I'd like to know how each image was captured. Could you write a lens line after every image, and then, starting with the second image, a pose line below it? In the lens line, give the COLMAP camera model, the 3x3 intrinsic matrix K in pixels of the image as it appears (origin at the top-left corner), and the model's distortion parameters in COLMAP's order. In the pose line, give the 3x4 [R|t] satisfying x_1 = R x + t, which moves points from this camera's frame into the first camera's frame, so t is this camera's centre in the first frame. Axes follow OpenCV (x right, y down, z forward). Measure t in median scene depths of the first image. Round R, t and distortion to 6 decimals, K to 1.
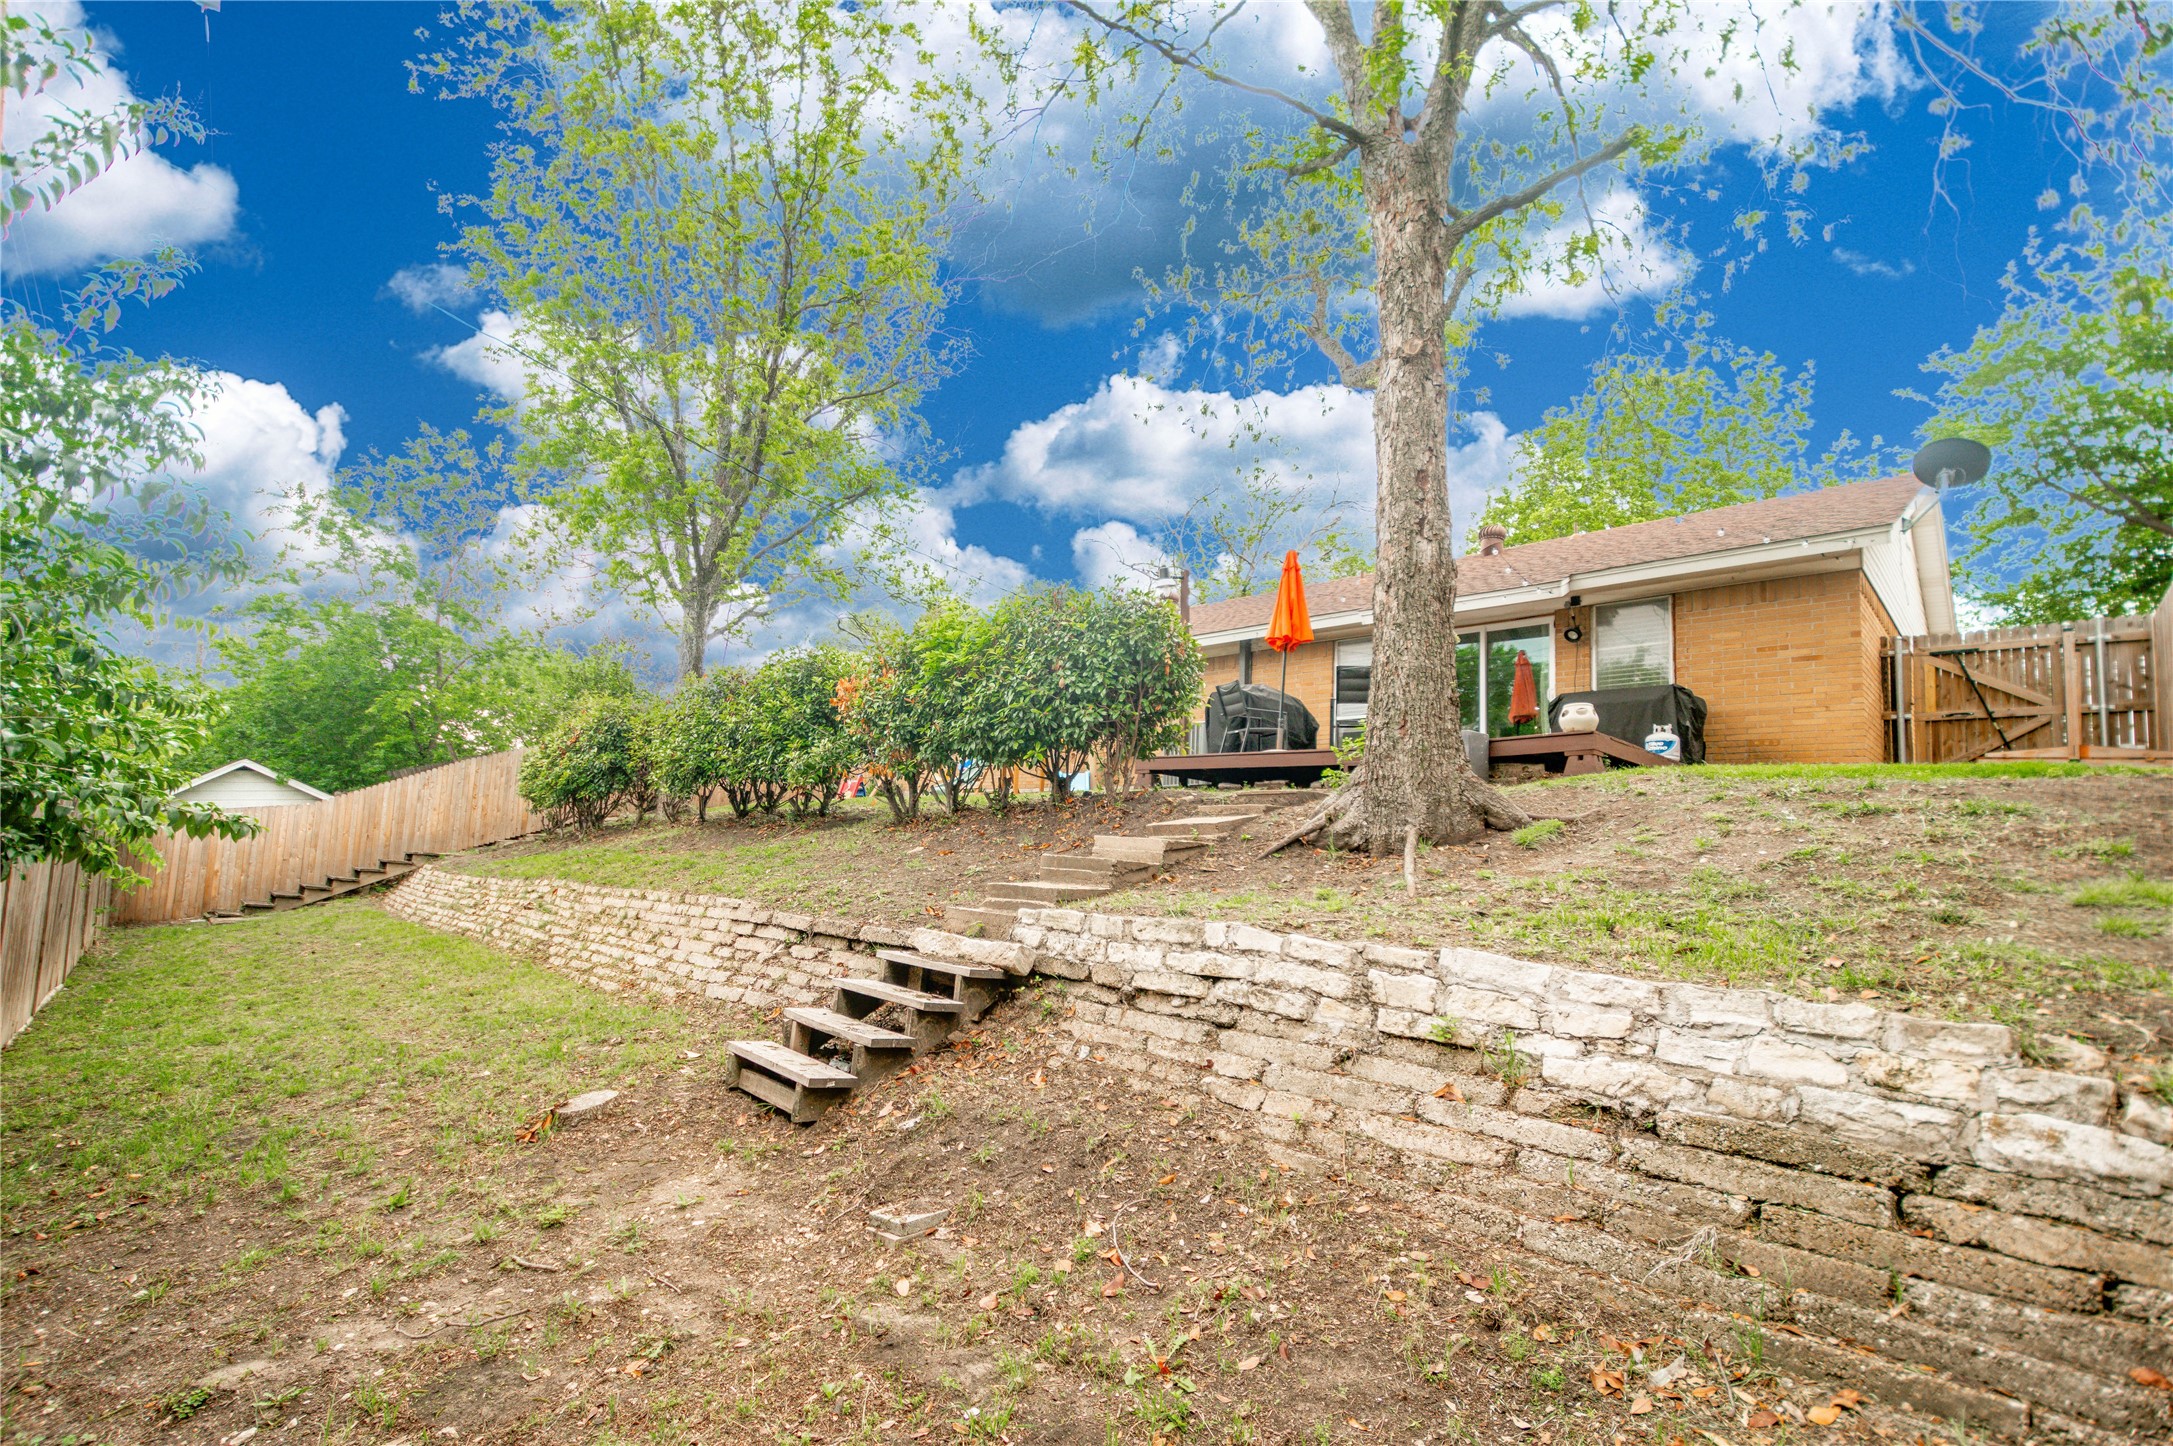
lens RADIAL K [[956.0, 0, 1088.6], [0, 956.0, 751.0], [0, 0, 1]] dist [0.011275, 0.000050]
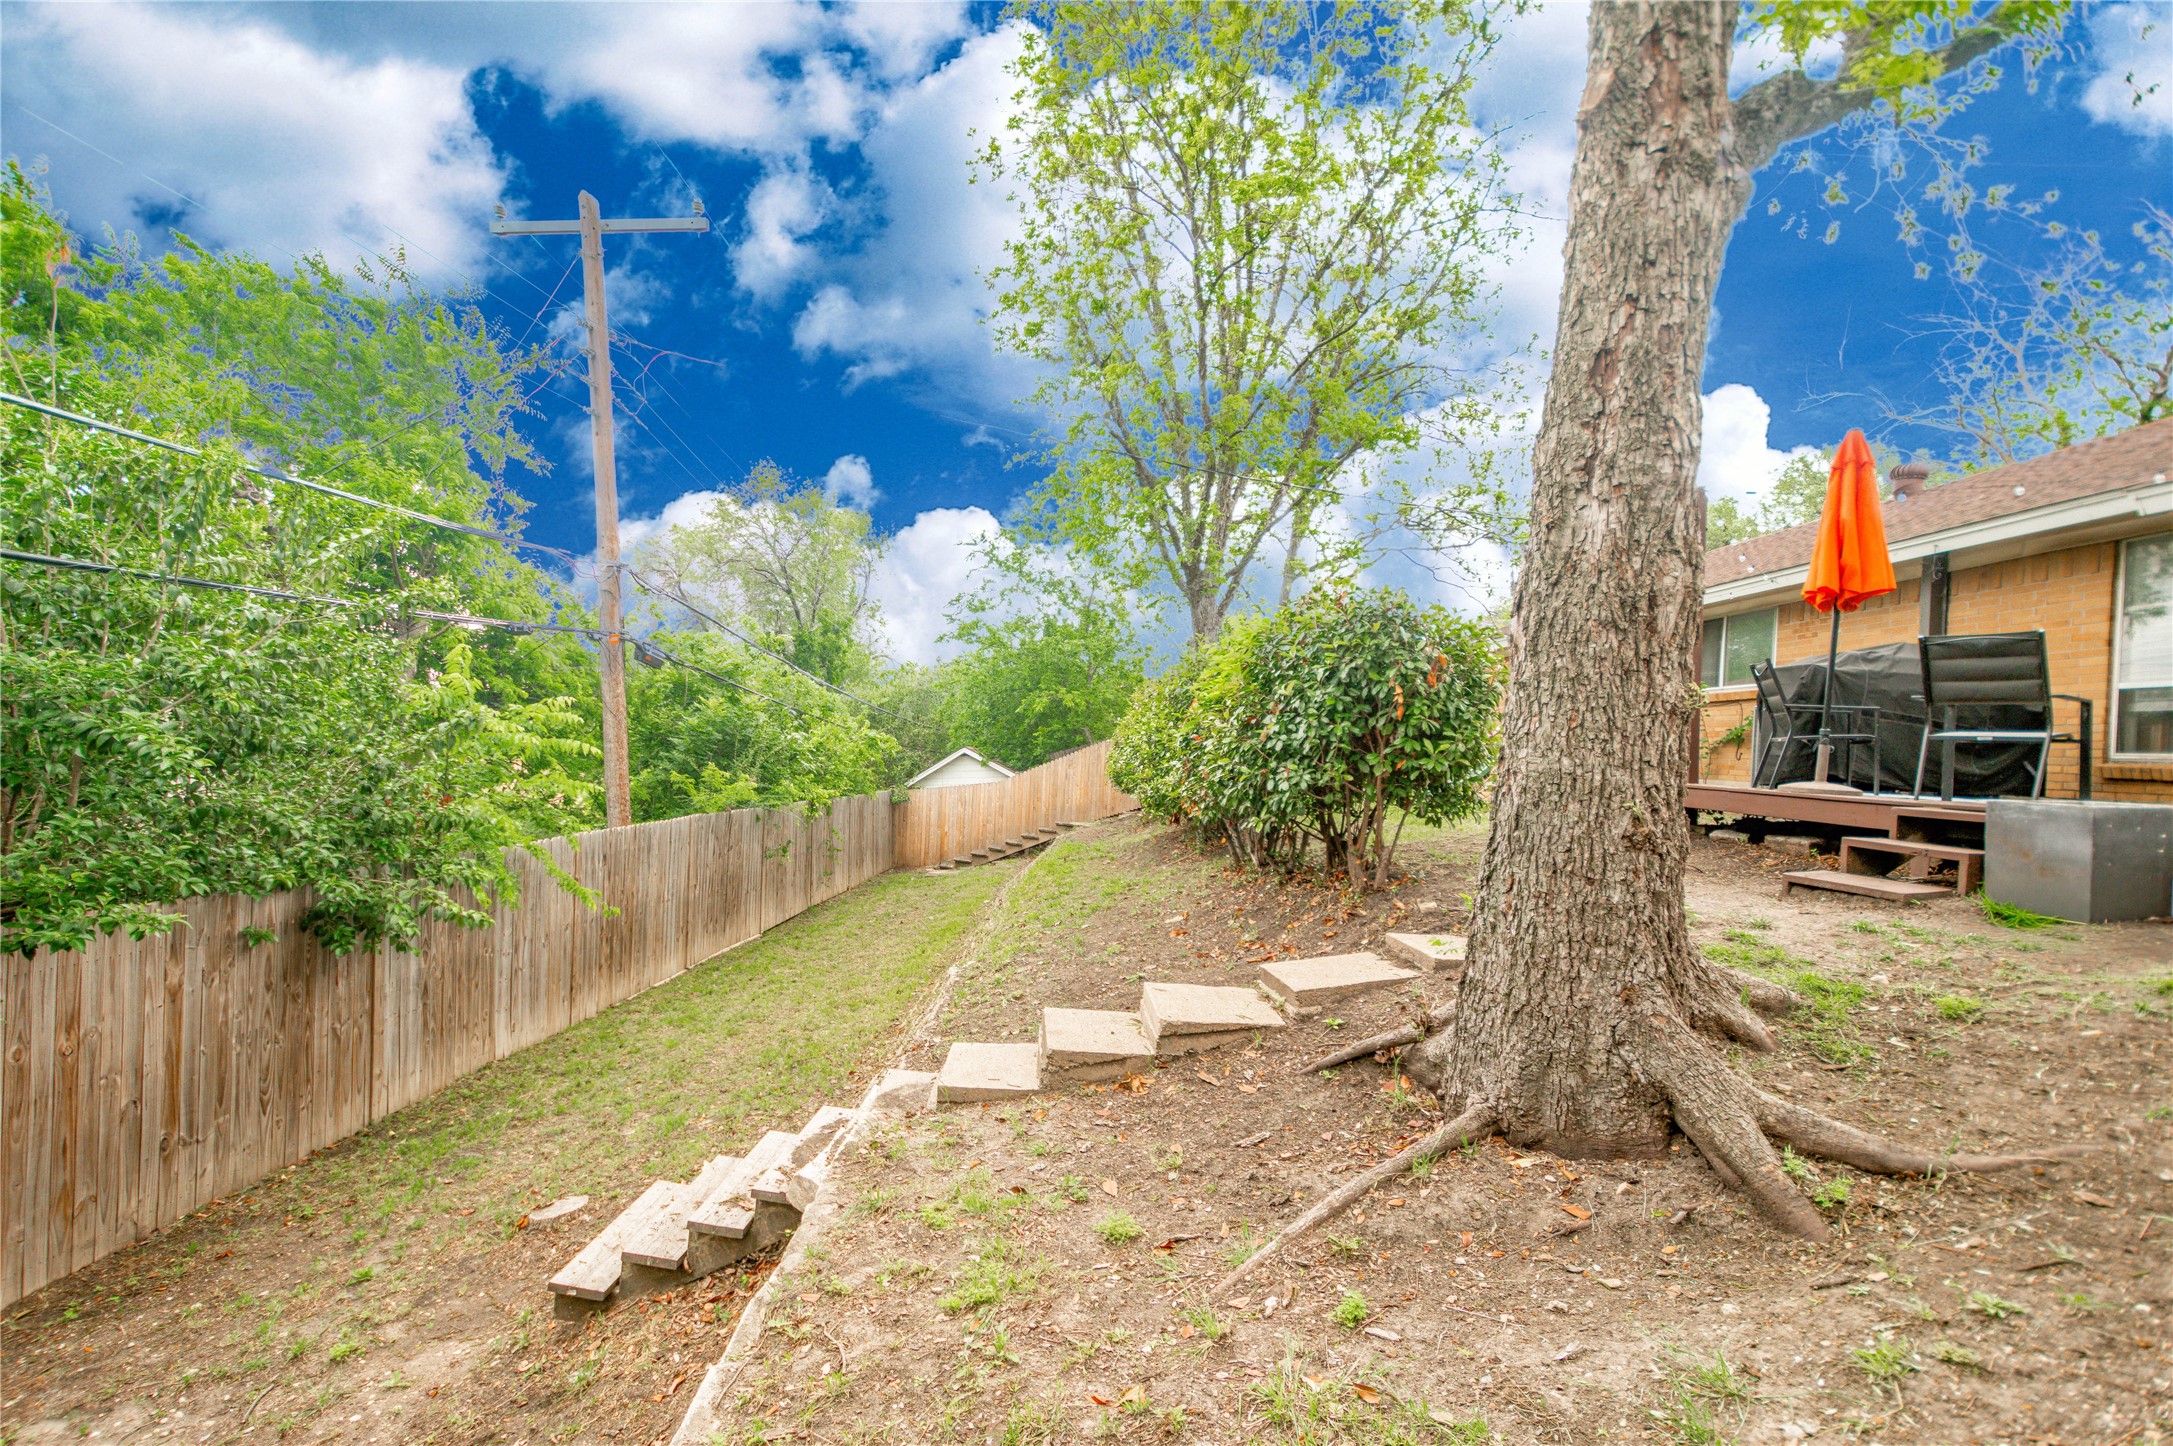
lens RADIAL K [[956.0, 0, 1088.6], [0, 956.0, 751.0], [0, 0, 1]] dist [0.011275, 0.000050]
pose [[0.725344, -0.005329, -0.688366, 0.196257], [0.054817, 0.997242, 0.050041, -0.052151], [0.686201, -0.074031, 0.723635, 0.182182]]
